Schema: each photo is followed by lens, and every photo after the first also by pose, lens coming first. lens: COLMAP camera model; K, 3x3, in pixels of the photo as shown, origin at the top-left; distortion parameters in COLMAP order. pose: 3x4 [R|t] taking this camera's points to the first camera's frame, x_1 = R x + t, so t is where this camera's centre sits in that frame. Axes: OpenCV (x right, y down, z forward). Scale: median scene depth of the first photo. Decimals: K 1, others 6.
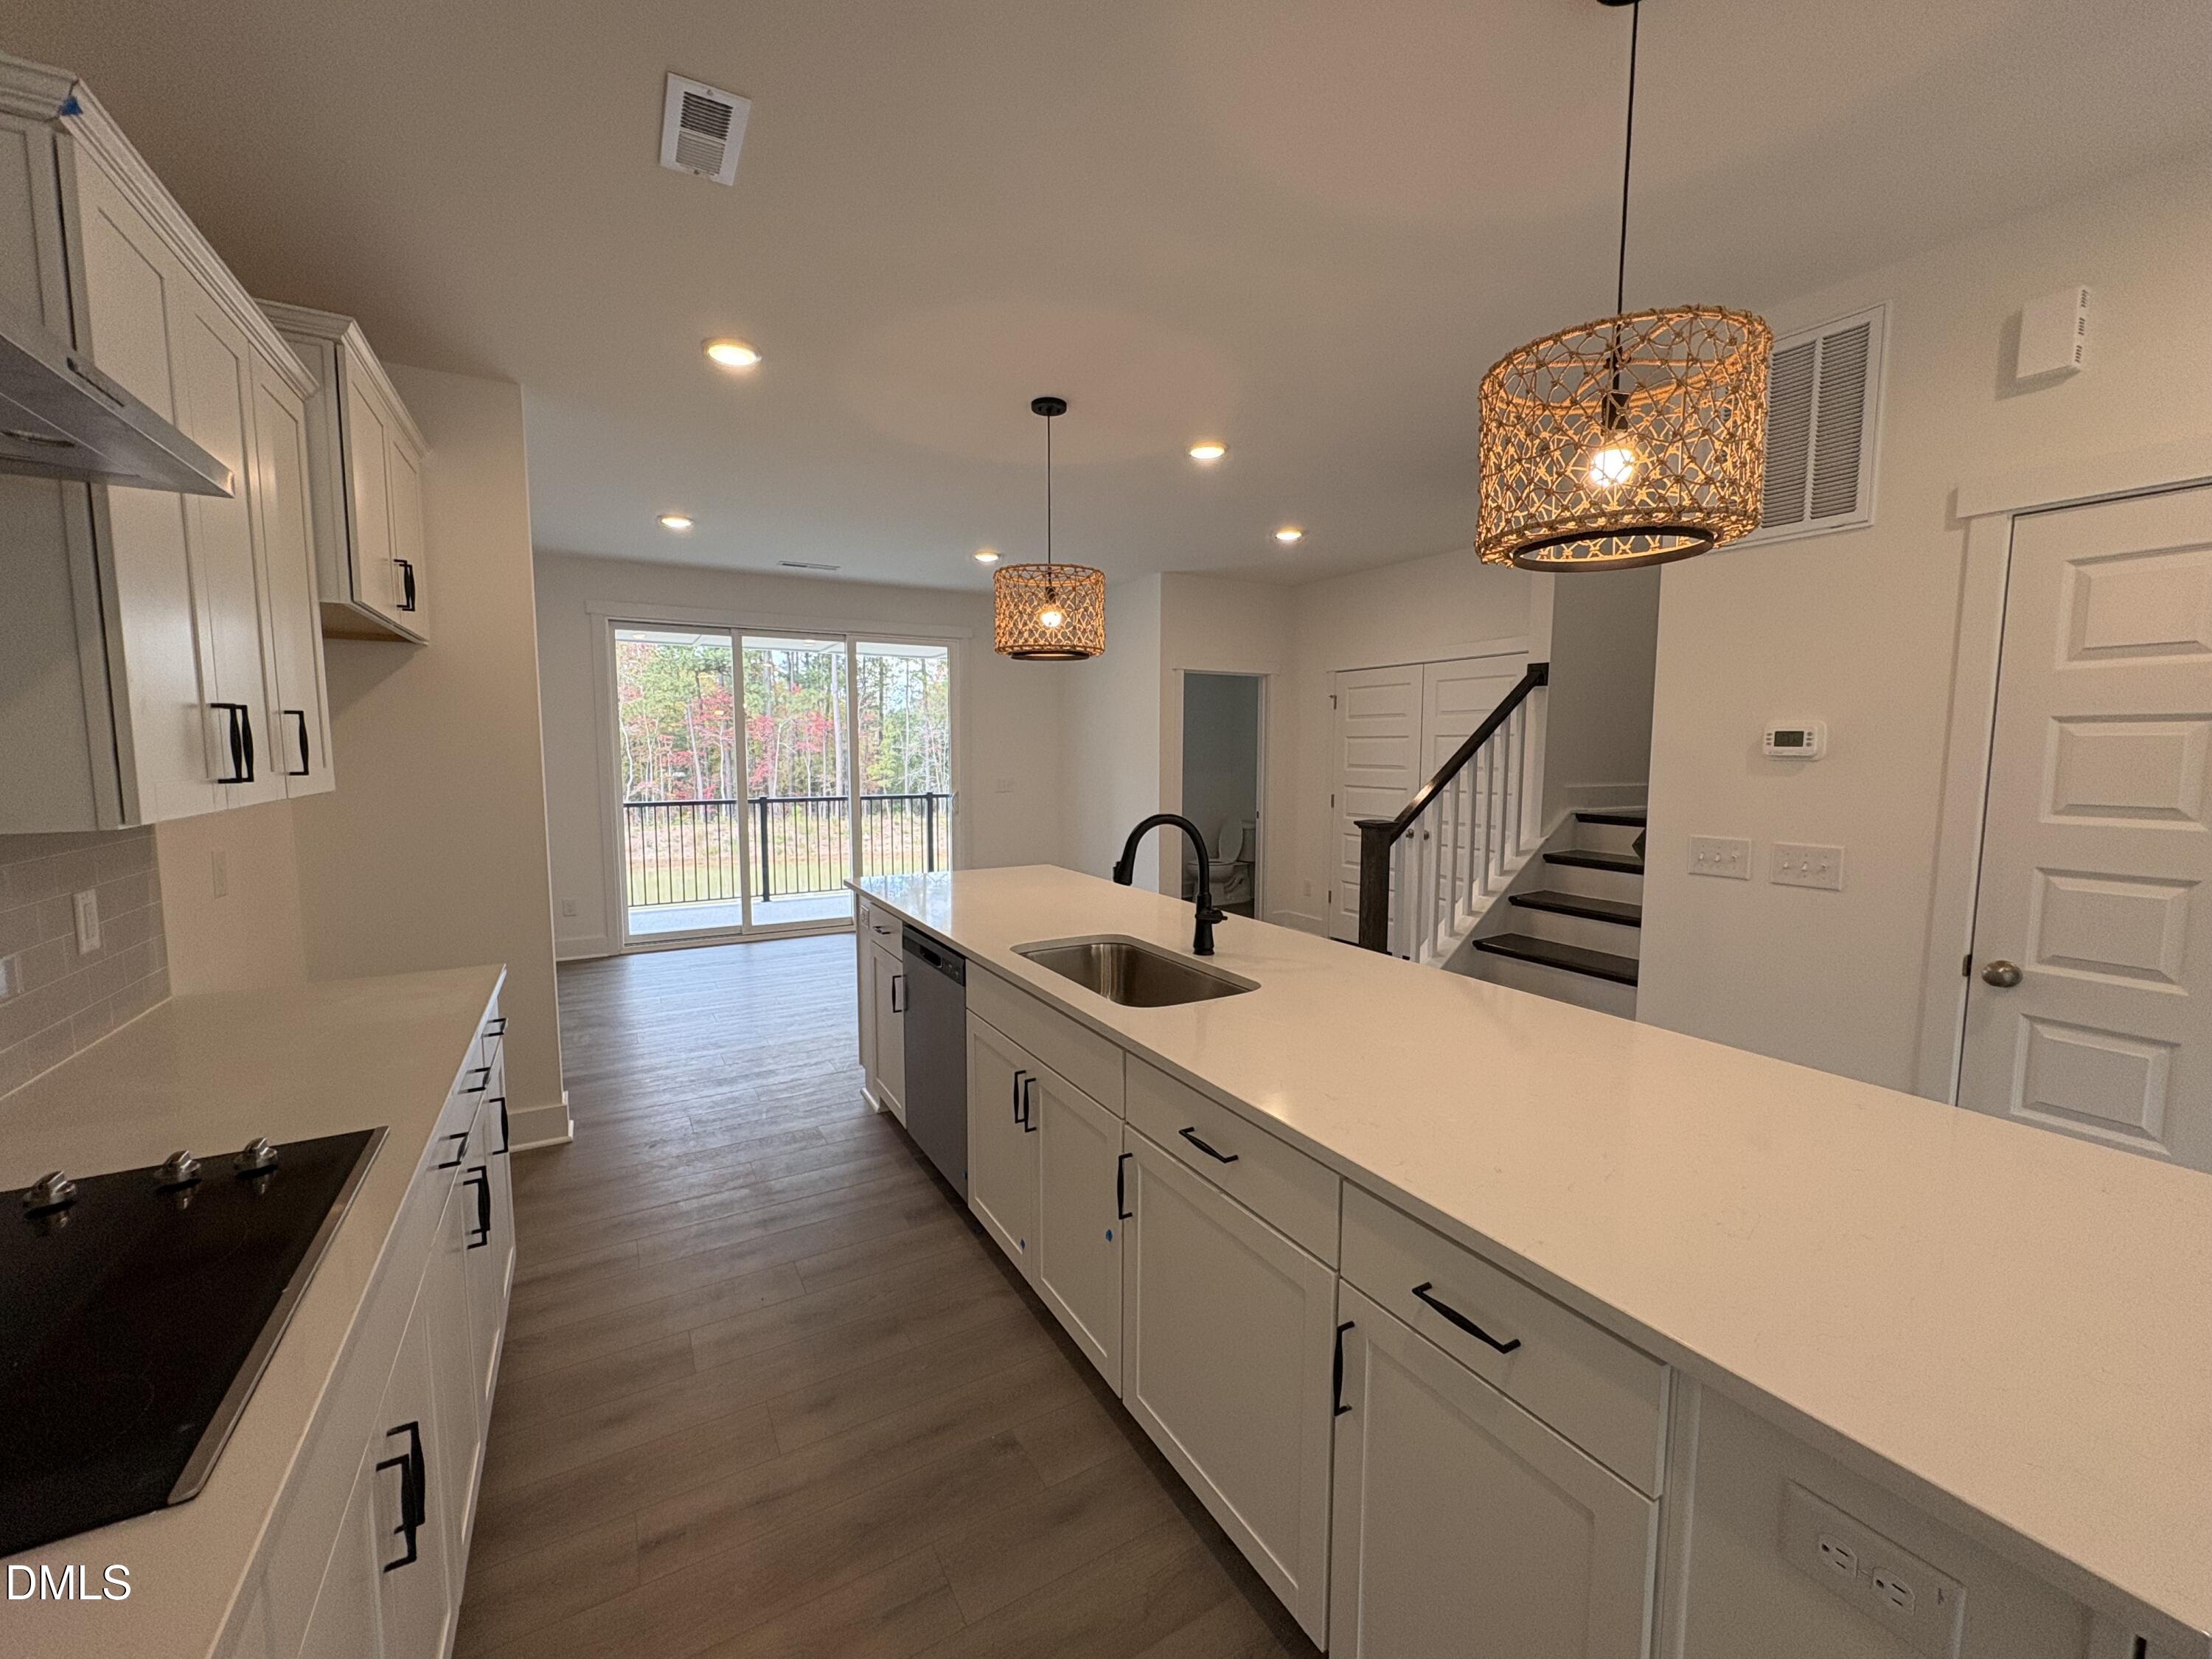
lens RADIAL K [[878.4, 0, 1109.3], [0, 878.4, 828.5], [0, 0, 1]] dist [-0.000197, 0.000058]
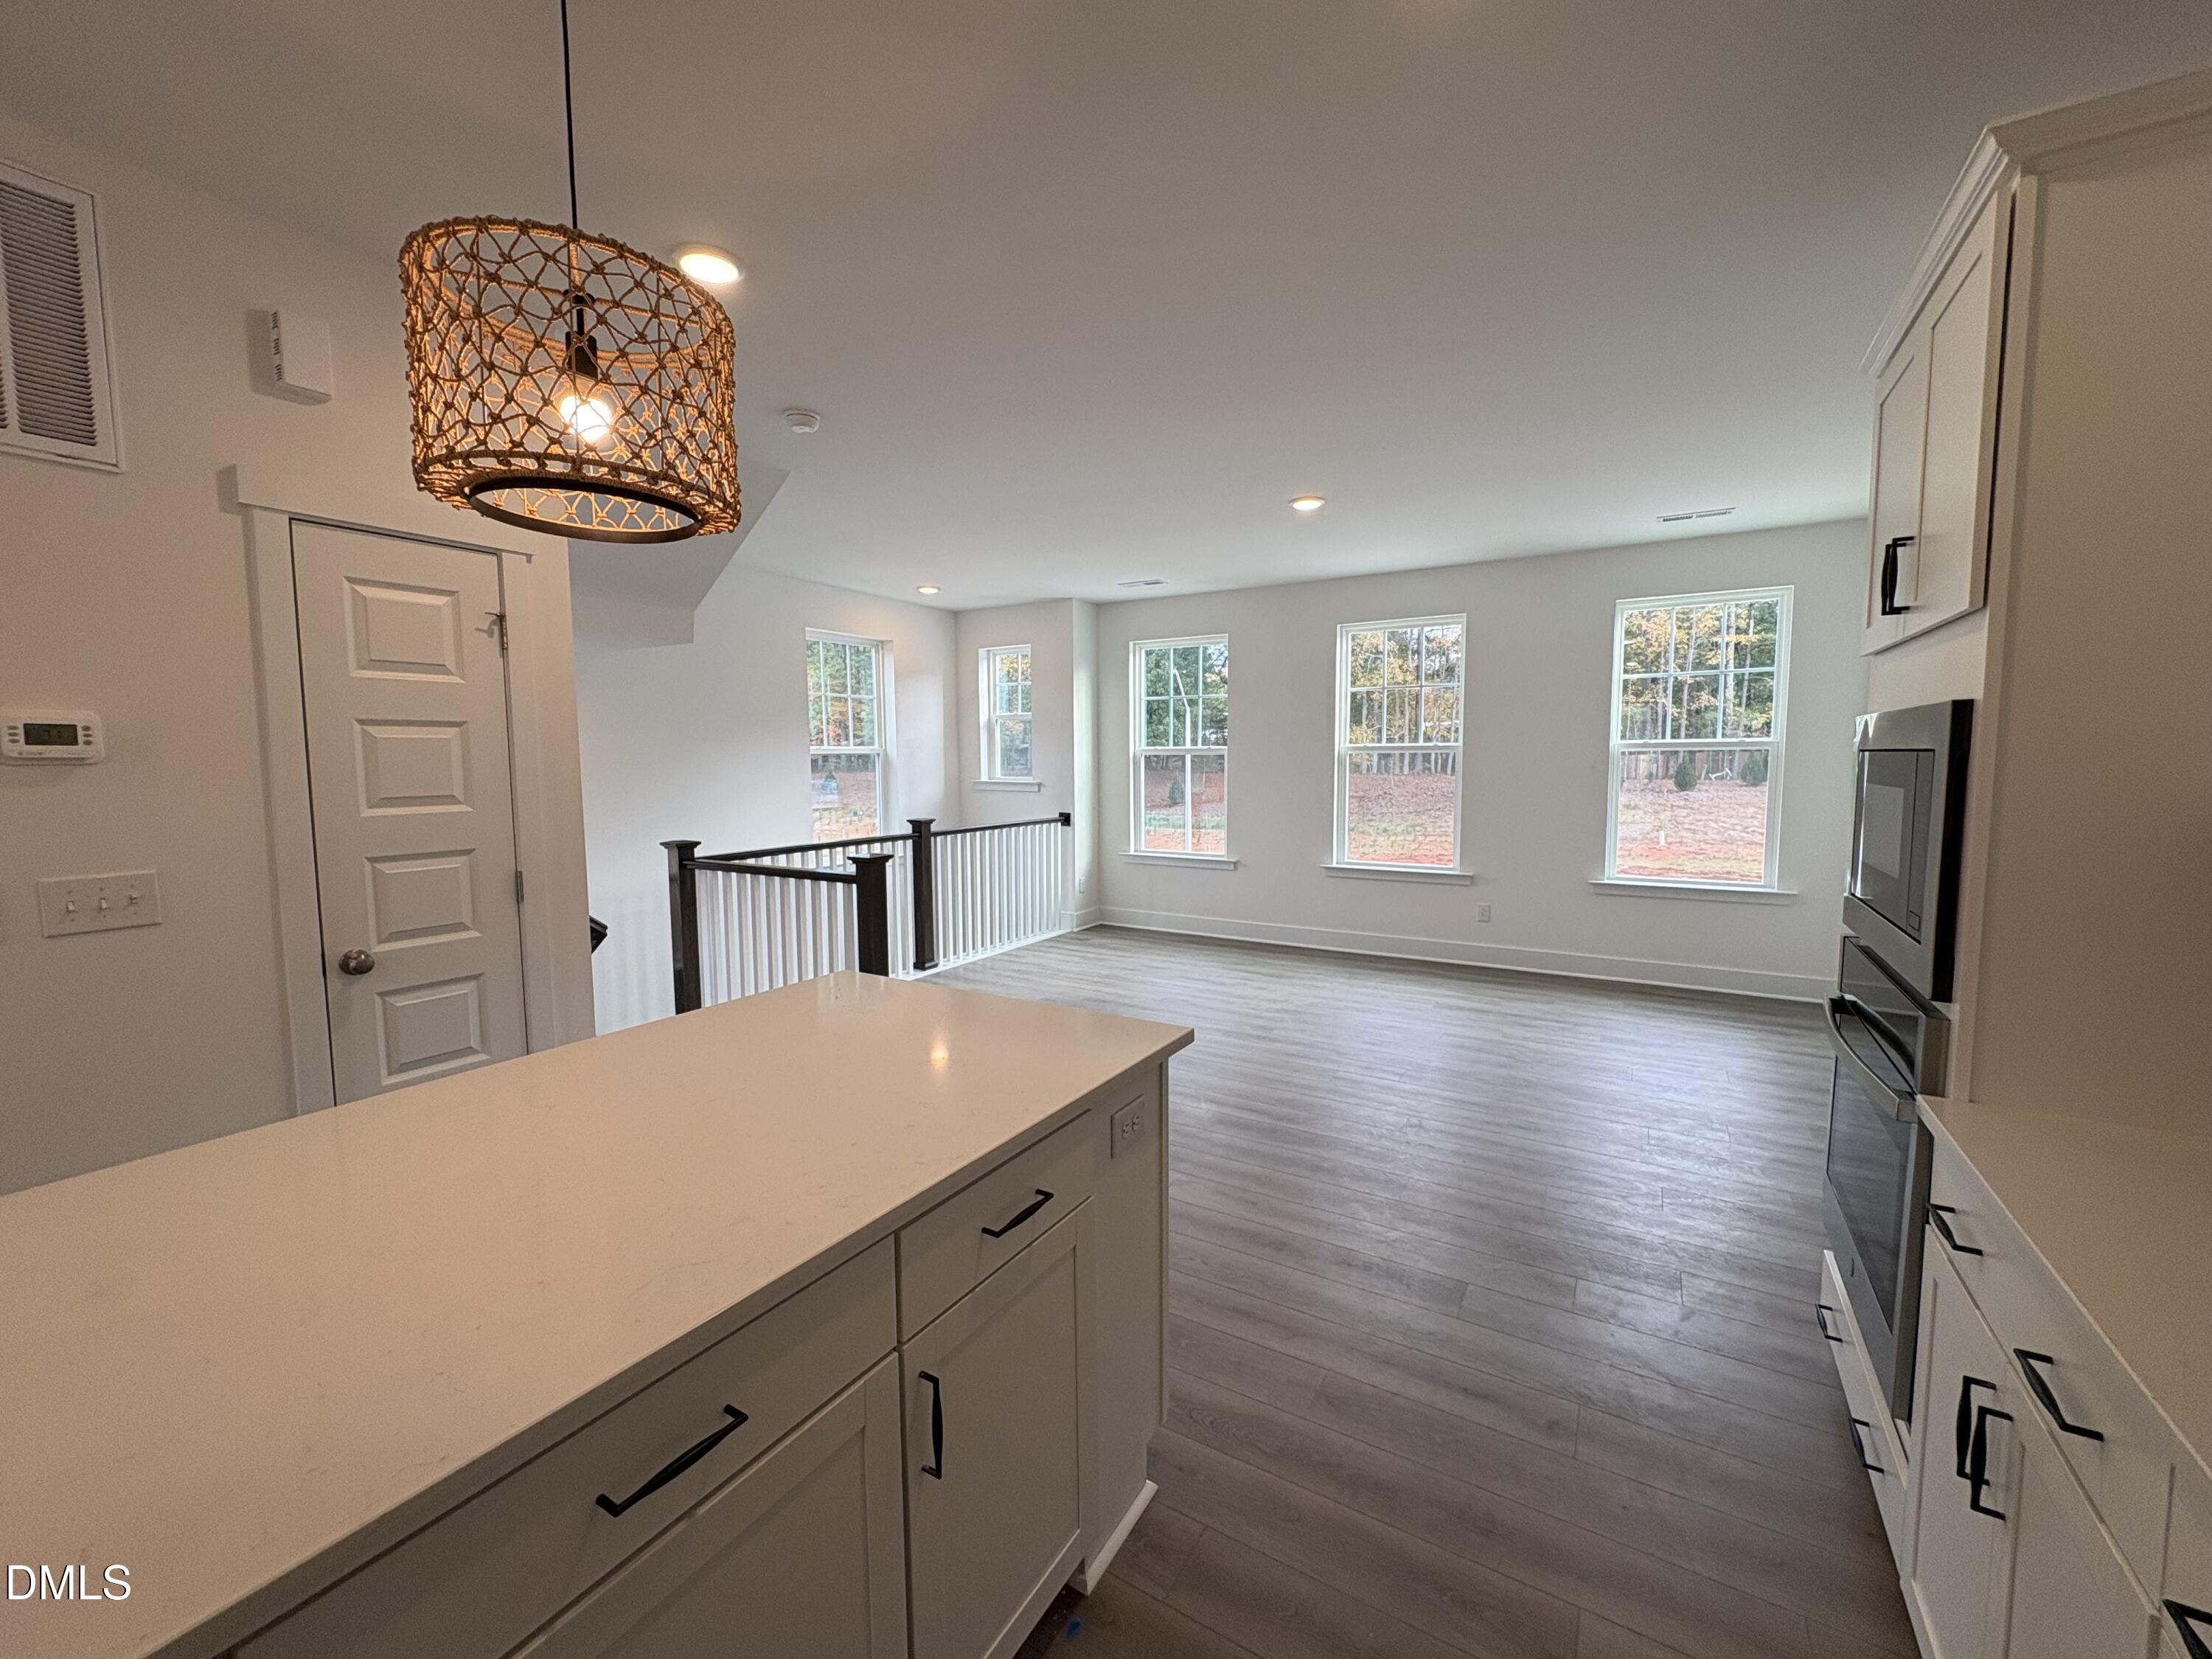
lens RADIAL K [[878.4, 0, 1104.4], [0, 878.4, 828.7], [0, 0, 1]] dist [-0.000197, 0.000058]
pose [[-0.472269, -0.070027, 0.878668, -0.321063], [0.090522, 0.987716, 0.127372, -0.045608], [-0.876794, 0.139693, -0.460129, 0.678084]]
